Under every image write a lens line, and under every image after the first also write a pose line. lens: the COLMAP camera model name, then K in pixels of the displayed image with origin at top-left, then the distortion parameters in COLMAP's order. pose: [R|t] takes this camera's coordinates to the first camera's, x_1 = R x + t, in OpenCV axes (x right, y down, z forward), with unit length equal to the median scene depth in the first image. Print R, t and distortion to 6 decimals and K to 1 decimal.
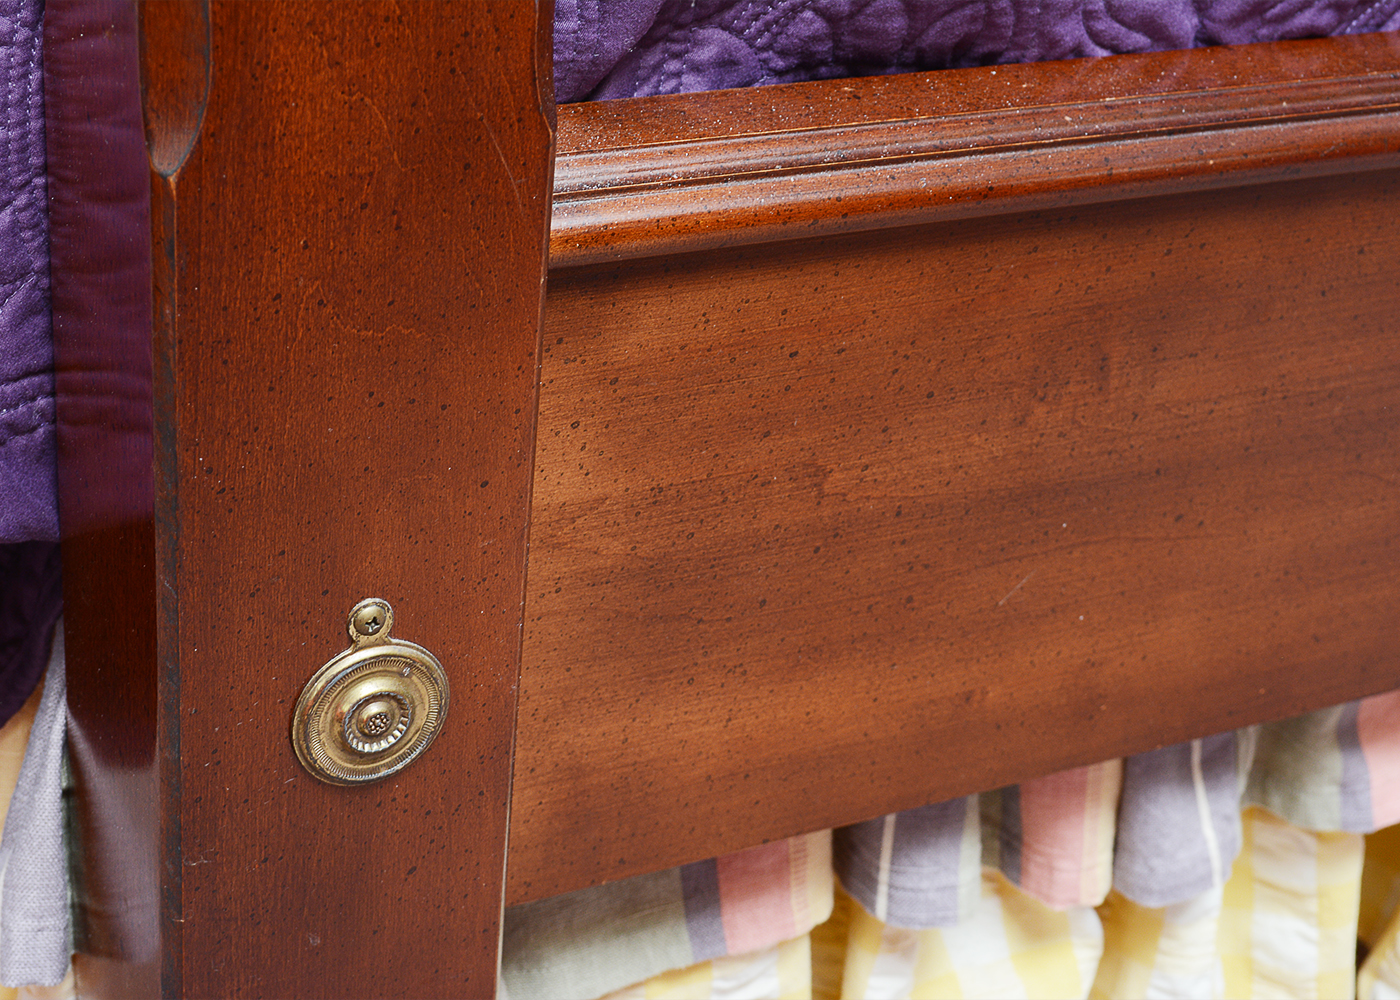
lens RADIAL K [[2623.0, 0, 696.7], [0, 2623.0, 502.2], [0, 0, 1]] dist [-0.002085, 0.000000]
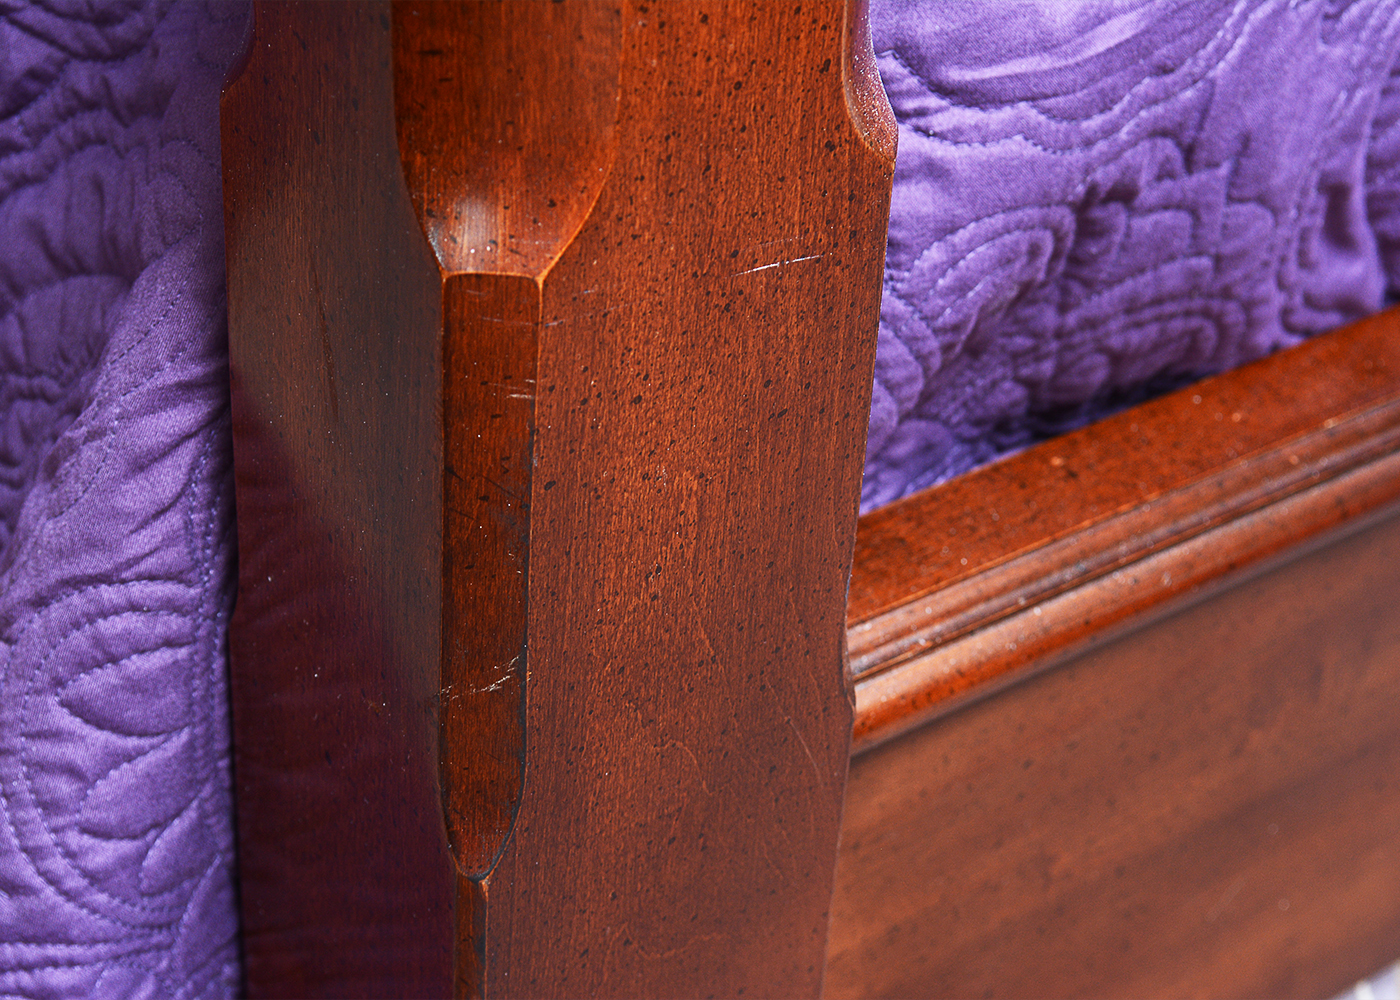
lens RADIAL K [[2922.2, 0, 702.4], [0, 2922.2, 497.6], [0, 0, 1]] dist [0.015170, 0.000000]
pose [[0.987273, -0.116696, 0.108042, -0.209856], [0.102219, 0.986096, 0.131023, -0.355208], [-0.121830, -0.118311, 0.985474, 0.043840]]
